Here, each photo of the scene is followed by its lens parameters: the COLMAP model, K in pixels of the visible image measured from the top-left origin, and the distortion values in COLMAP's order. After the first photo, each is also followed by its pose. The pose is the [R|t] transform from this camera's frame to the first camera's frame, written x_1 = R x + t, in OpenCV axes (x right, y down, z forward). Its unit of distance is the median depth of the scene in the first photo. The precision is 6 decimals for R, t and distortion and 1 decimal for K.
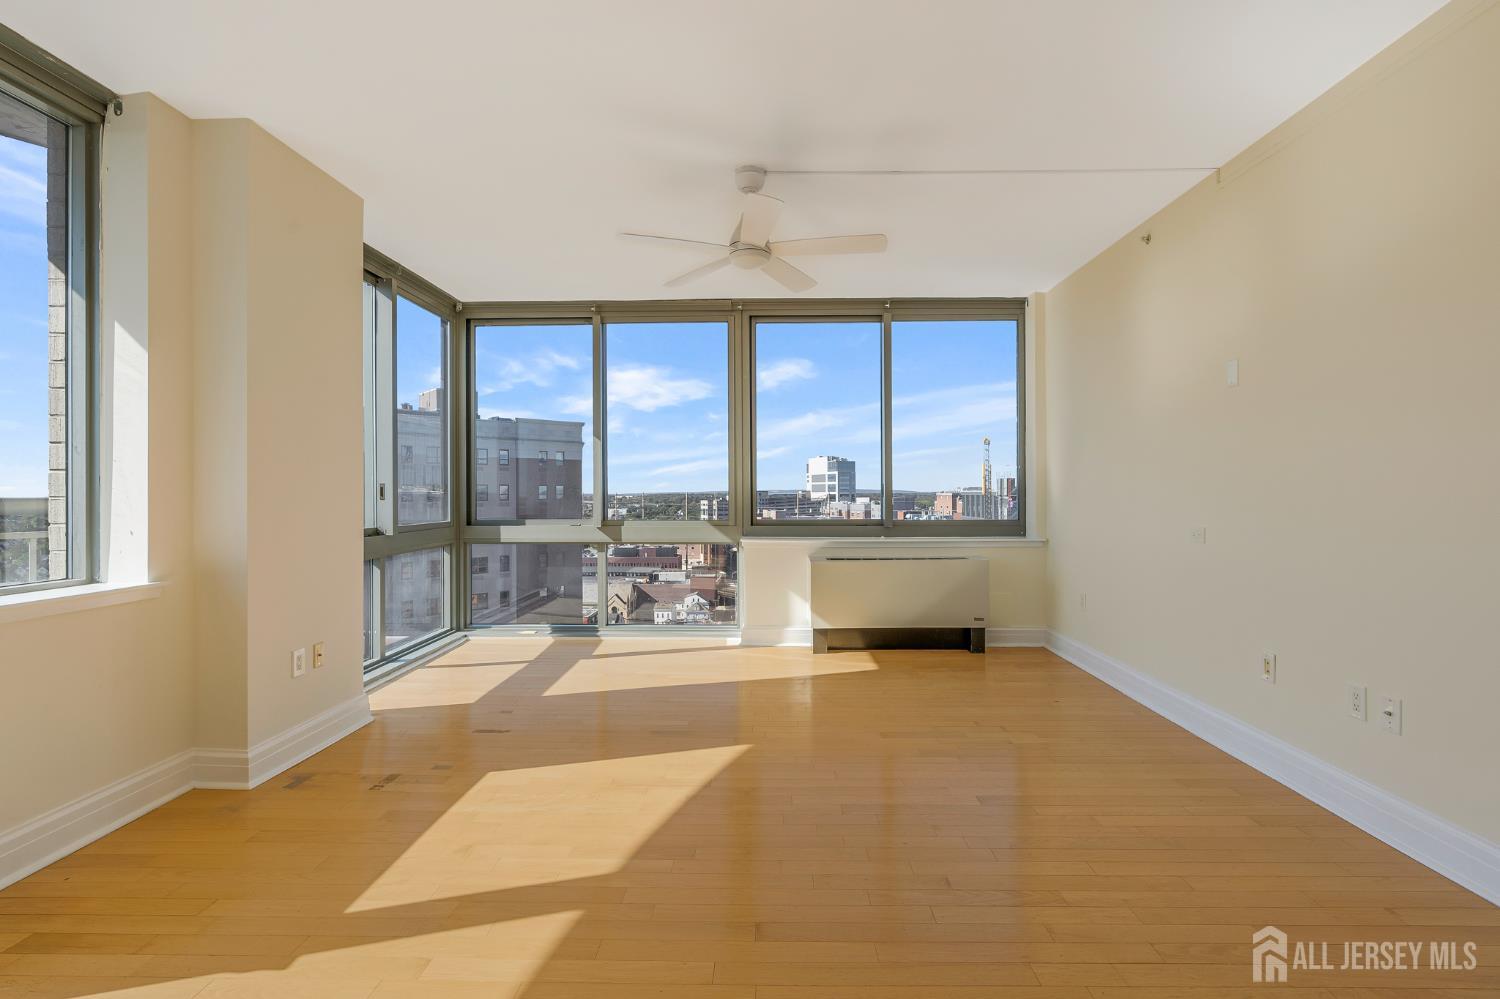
lens RADIAL K [[700.3, 0, 758.0], [0, 700.3, 495.4], [0, 0, 1]] dist [-0.010264, 0.001278]
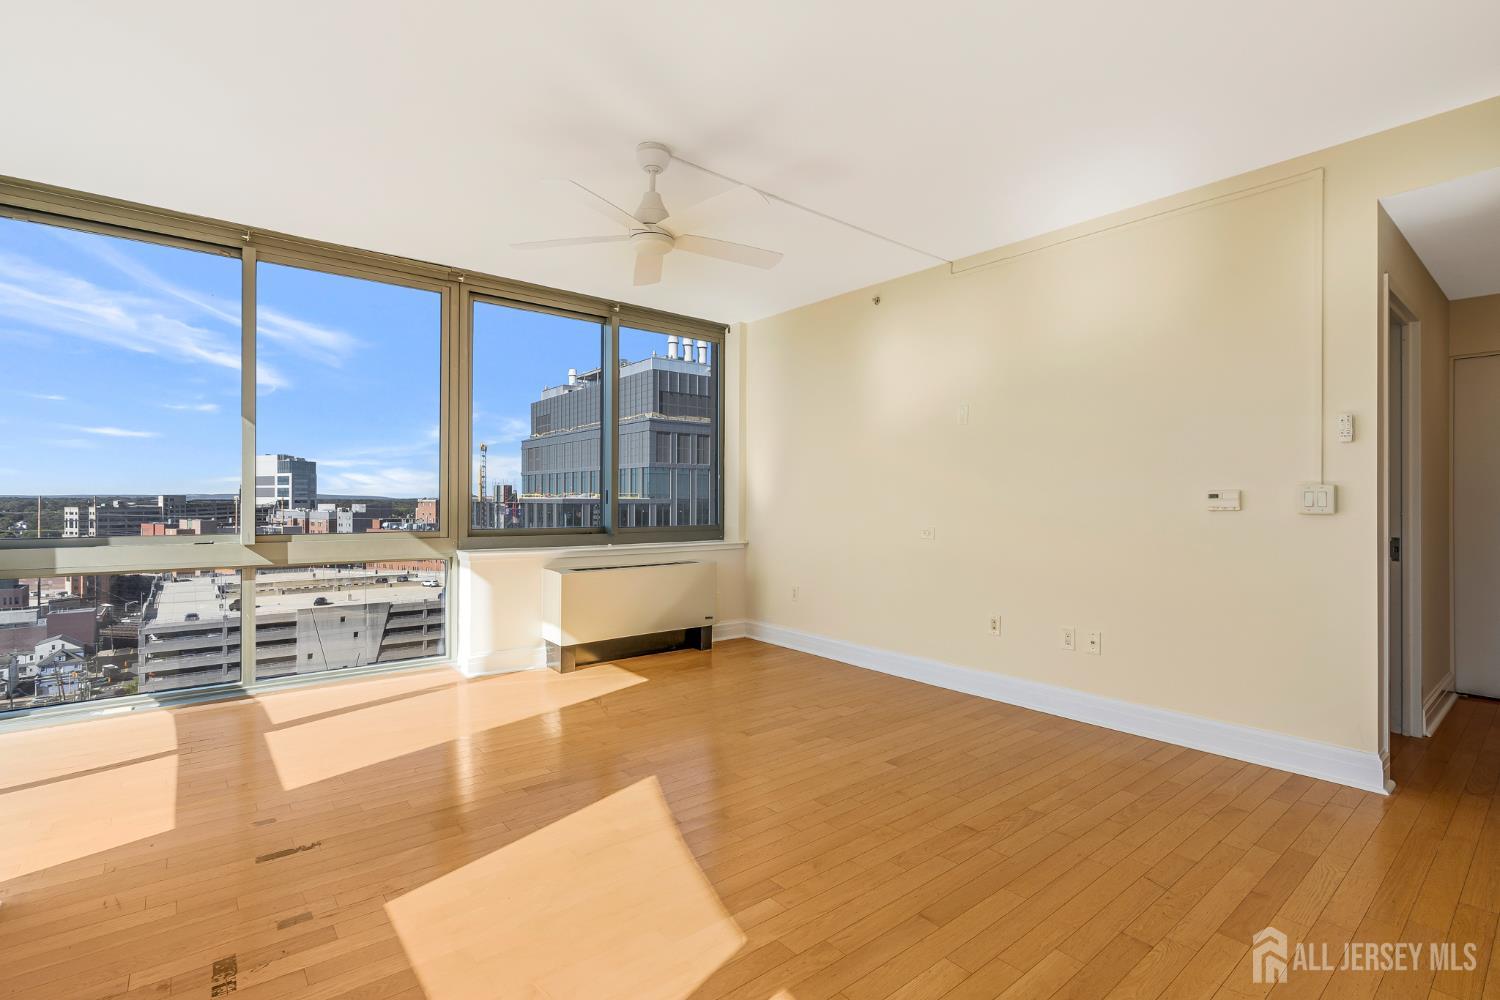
lens RADIAL K [[694.0, 0, 754.8], [0, 694.0, 504.2], [0, 0, 1]] dist [-0.003789, -0.000168]
pose [[0.760738, 0.002905, 0.649052, -0.320043], [-0.004655, 0.999989, 0.000979, 0.001028], [-0.649042, -0.003766, 0.760743, 0.139792]]
